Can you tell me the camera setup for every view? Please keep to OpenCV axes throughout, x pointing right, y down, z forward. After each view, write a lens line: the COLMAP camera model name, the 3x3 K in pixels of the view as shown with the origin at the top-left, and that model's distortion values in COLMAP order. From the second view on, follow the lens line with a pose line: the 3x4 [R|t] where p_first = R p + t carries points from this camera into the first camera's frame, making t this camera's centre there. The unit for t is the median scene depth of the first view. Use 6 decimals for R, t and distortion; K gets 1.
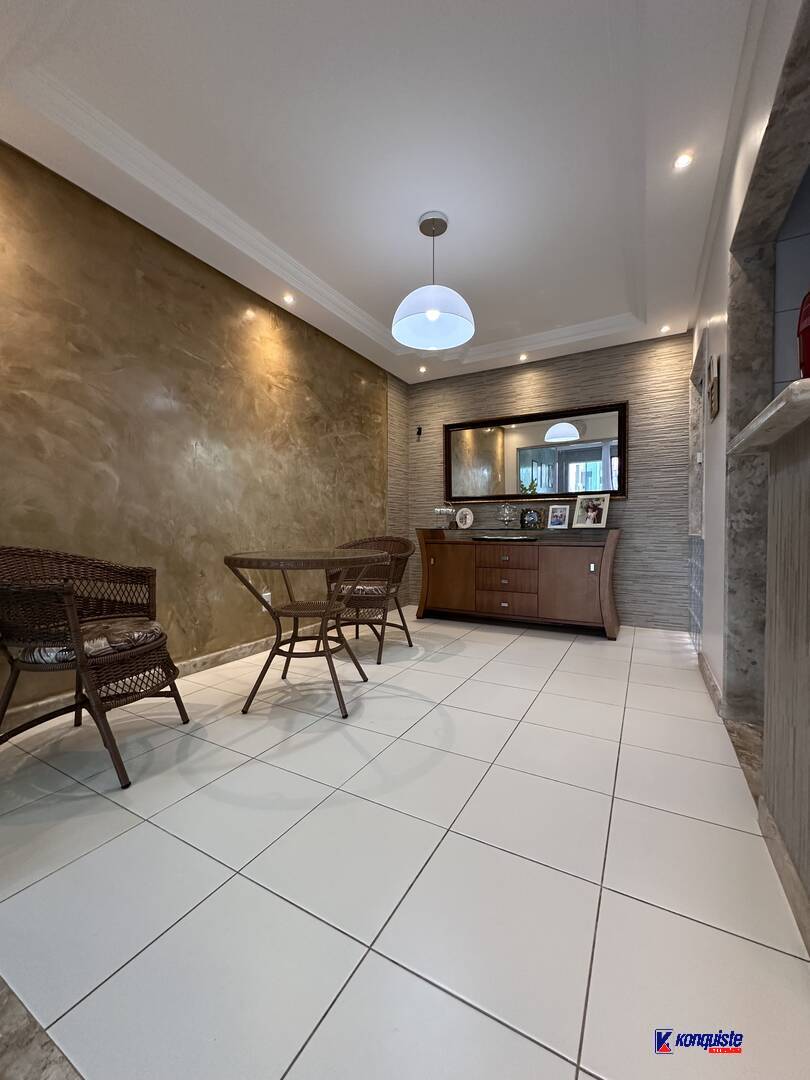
lens RADIAL K [[431.7, 0, 405.0], [0, 431.7, 540.0], [0, 0, 1]] dist [-0.003008, -0.000341]
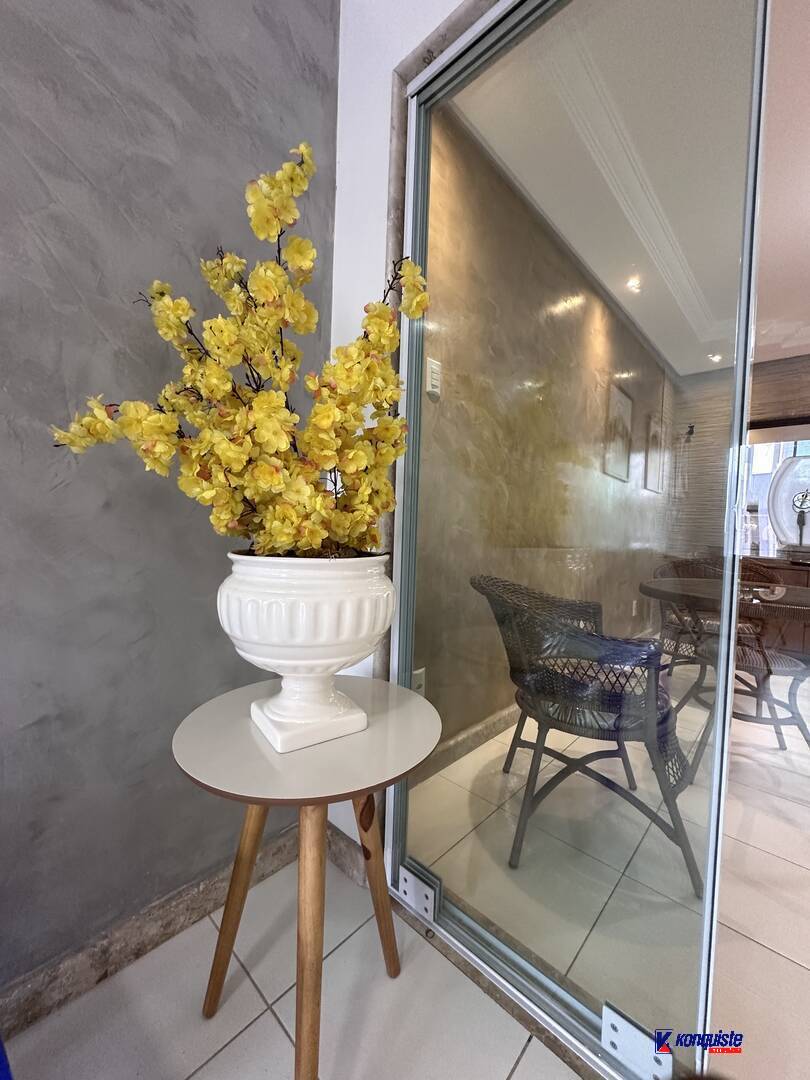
lens RADIAL K [[431.7, 0, 405.0], [0, 431.7, 540.0], [0, 0, 1]] dist [-0.003008, -0.000341]
pose [[0.971366, 0.041547, -0.233927, -0.669258], [-0.039357, 0.999127, 0.014027, -0.050098], [0.234306, -0.004418, 0.972153, 0.065174]]
